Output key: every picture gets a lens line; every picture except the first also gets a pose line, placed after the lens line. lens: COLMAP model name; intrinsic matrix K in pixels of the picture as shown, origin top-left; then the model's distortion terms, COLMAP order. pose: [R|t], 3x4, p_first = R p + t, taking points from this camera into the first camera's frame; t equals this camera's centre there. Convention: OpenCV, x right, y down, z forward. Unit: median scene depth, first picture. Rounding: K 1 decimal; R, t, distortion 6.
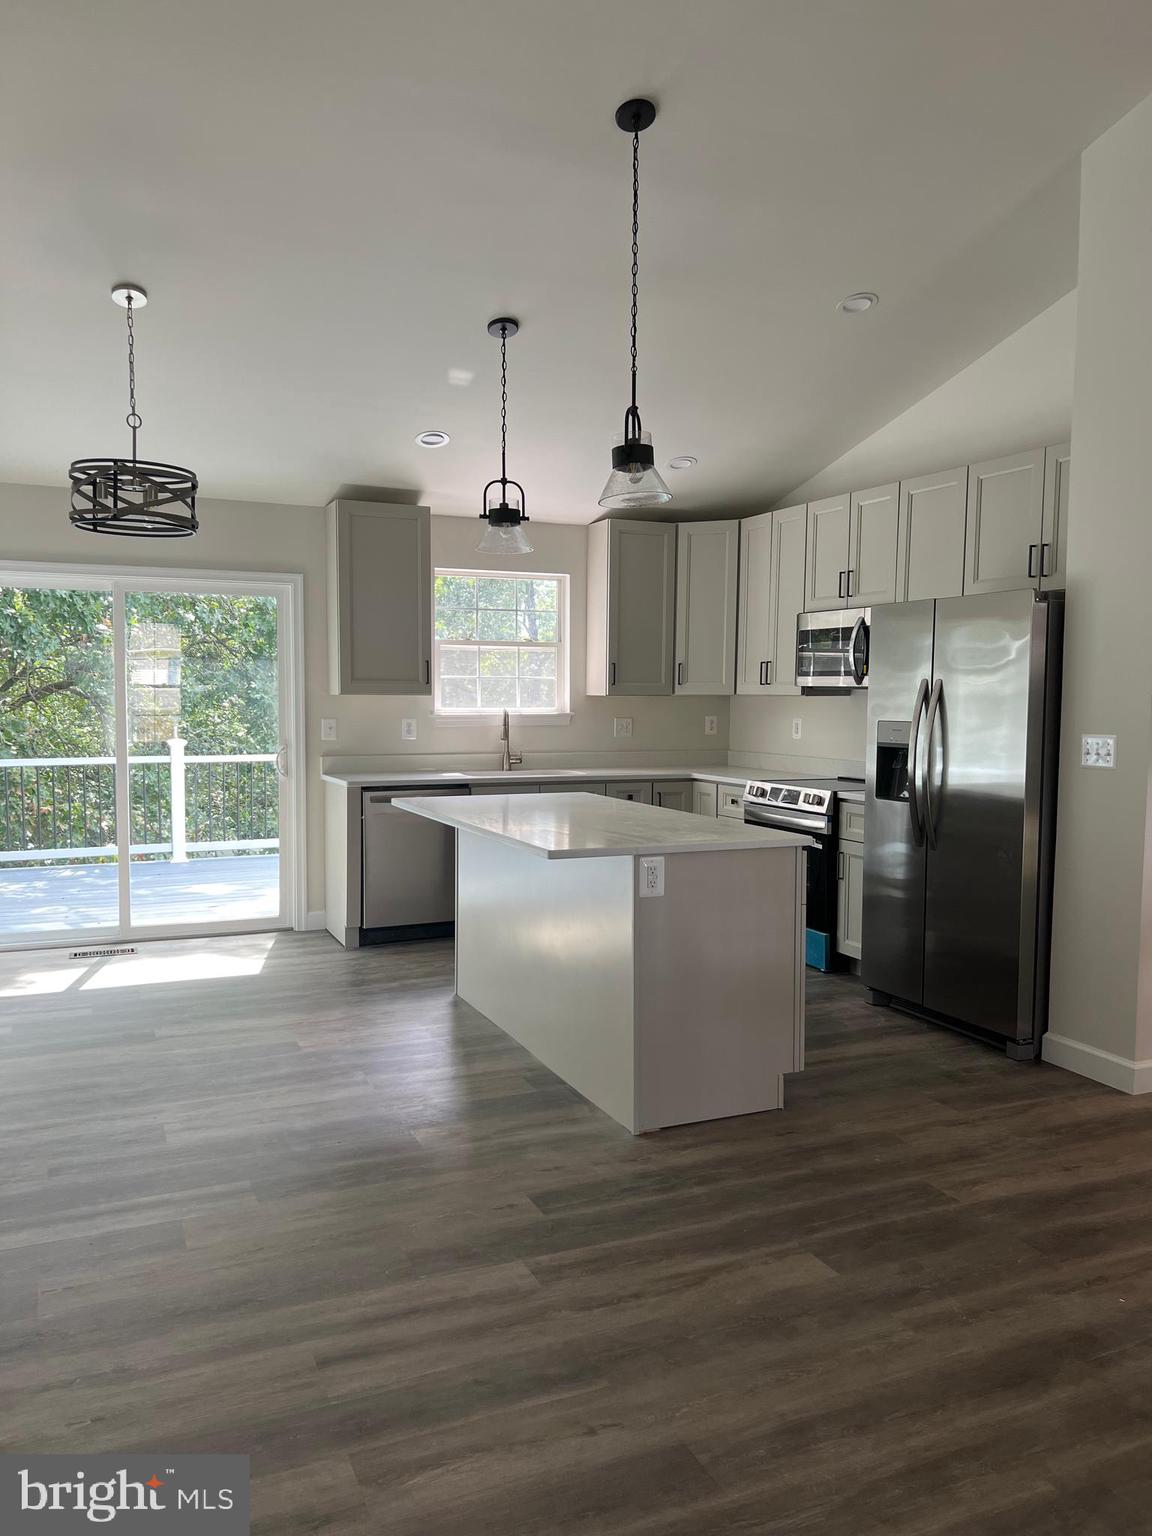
lens RADIAL K [[1157.7, 0, 576.0], [0, 1157.7, 768.0], [0, 0, 1]] dist [0.131493, -0.255074]
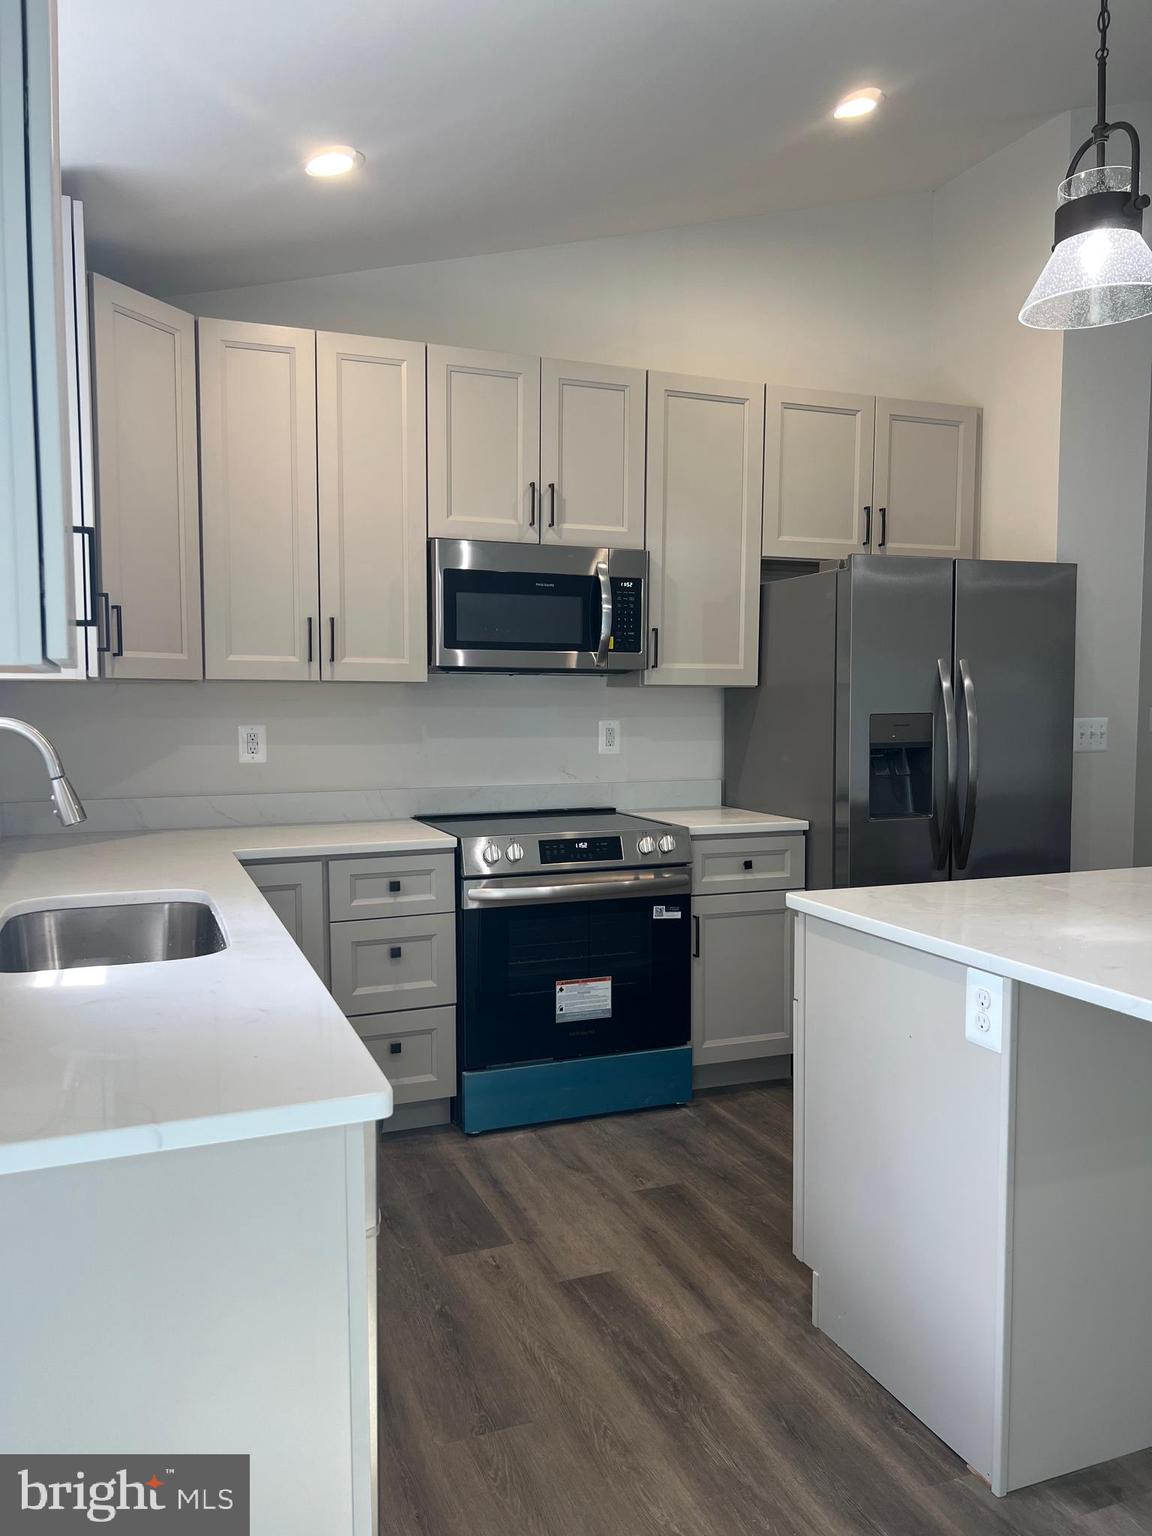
lens RADIAL K [[1157.7, 0, 576.0], [0, 1157.7, 768.0], [0, 0, 1]] dist [0.131493, -0.255074]
pose [[0.034282, -0.072194, 0.996801, -0.388660], [0.066174, 0.995363, 0.069814, -0.056661], [-0.997219, 0.063569, 0.038900, 0.930099]]
